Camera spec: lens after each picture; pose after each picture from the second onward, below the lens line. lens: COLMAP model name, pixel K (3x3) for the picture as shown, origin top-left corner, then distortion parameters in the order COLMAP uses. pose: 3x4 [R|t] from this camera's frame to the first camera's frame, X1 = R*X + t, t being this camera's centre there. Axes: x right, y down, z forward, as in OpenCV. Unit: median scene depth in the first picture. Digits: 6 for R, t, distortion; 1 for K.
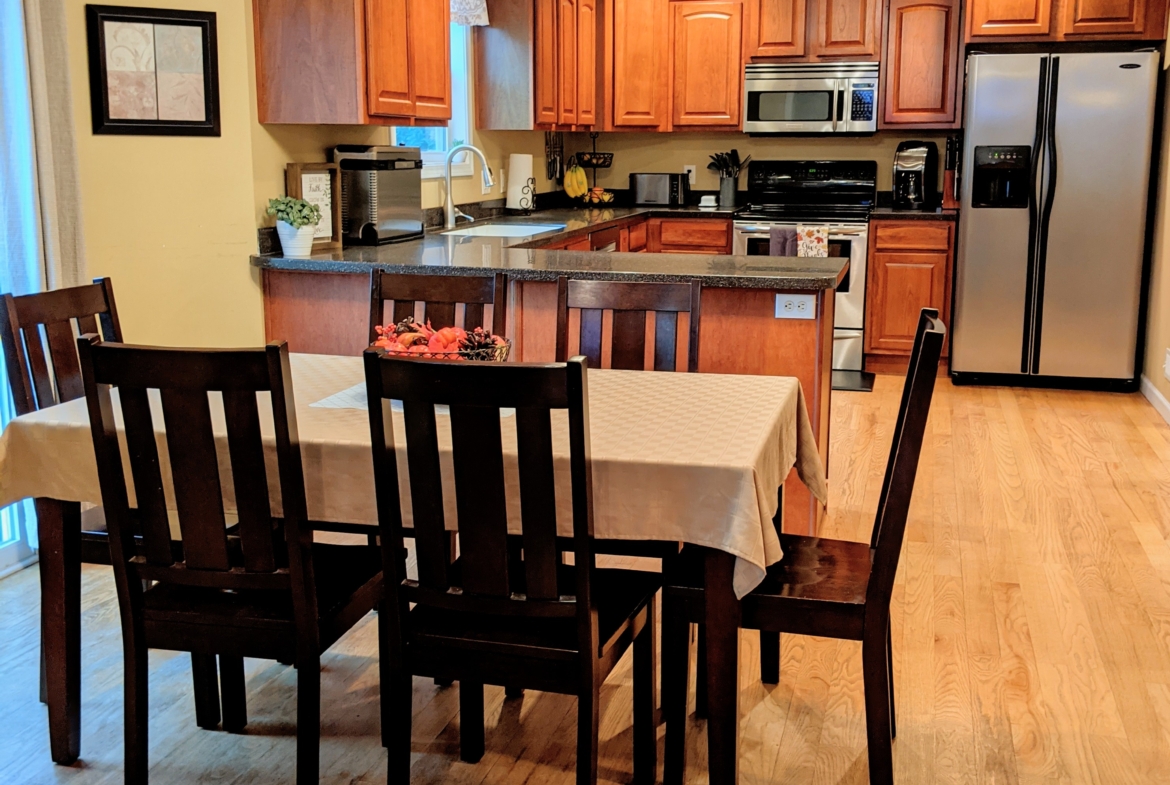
lens RADIAL K [[1280.7, 0, 585.0], [0, 1280.7, 392.5], [0, 0, 1]] dist [-0.000405, -0.002798]
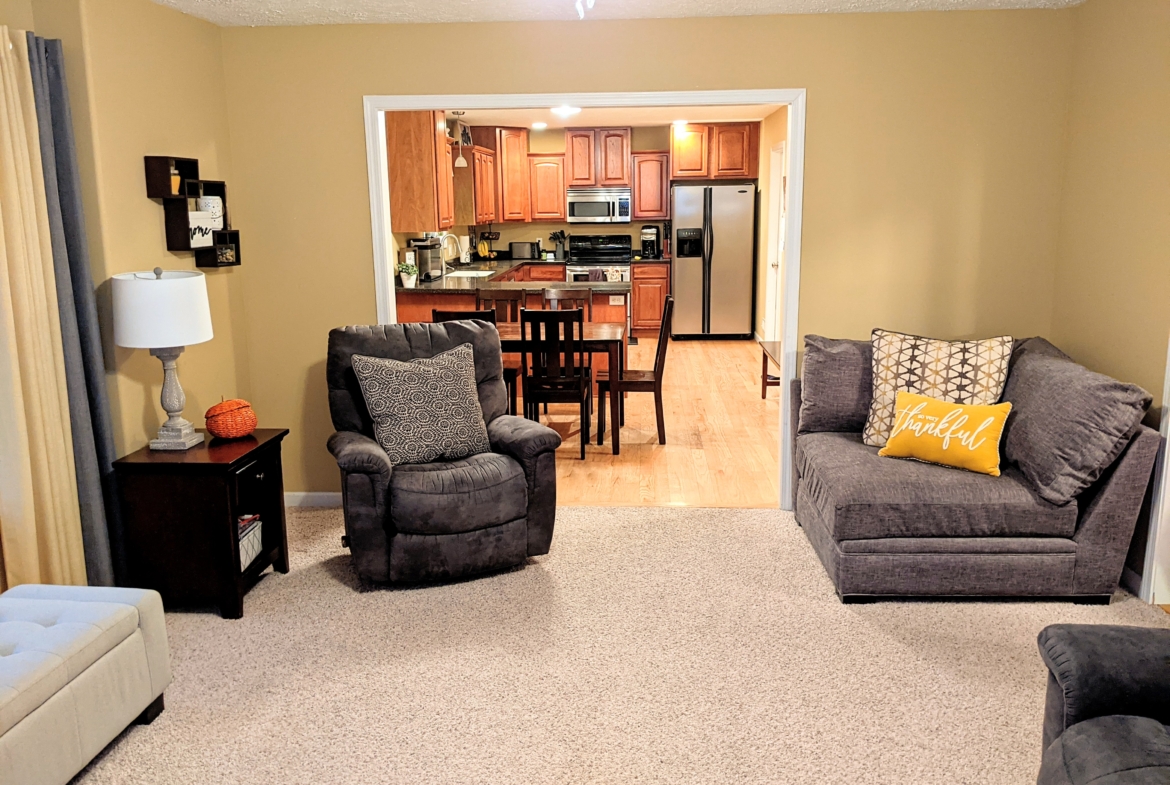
lens RADIAL K [[964.6, 0, 586.1], [0, 964.6, 408.2], [0, 0, 1]] dist [0.005674, -0.001157]
pose [[0.979427, -0.052988, 0.194720, -0.180727], [0.049075, 0.998485, 0.024868, 0.062684], [-0.195743, -0.014800, 0.980543, -0.577297]]
